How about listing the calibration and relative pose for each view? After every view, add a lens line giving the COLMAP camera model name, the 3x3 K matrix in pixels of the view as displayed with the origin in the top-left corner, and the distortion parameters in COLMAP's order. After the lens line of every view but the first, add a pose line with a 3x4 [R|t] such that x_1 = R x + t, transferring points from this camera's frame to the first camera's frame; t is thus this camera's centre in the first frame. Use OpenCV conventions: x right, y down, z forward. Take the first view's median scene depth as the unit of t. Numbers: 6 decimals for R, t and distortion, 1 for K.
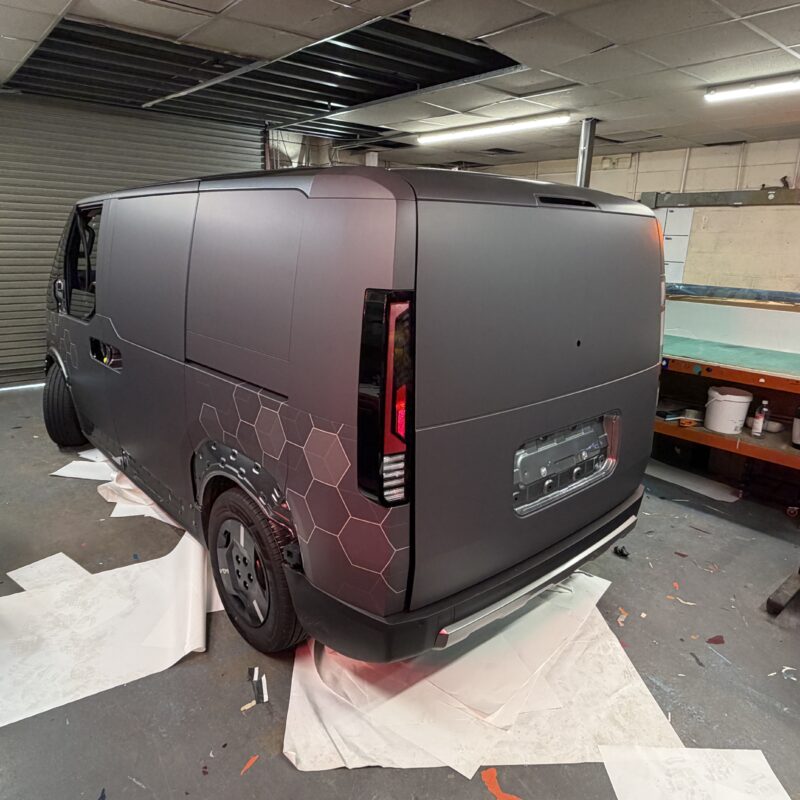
lens RADIAL K [[642.0, 0, 400.0], [0, 642.0, 400.0], [0, 0, 1]] dist [-0.007600, -0.001994]
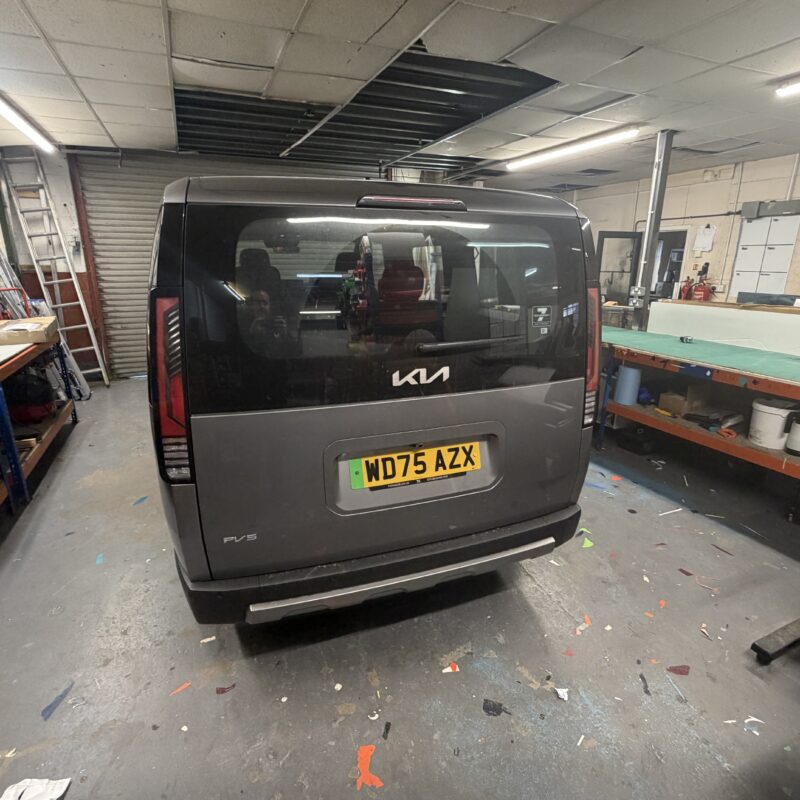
lens RADIAL K [[524.9, 0, 400.0], [0, 524.9, 400.0], [0, 0, 1]] dist [-0.006372, -0.001736]
pose [[0.948813, 0.057971, -0.310474, 0.188679], [-0.055479, 0.998317, 0.016860, -0.004104], [0.310929, 0.001228, 0.950432, 0.087944]]
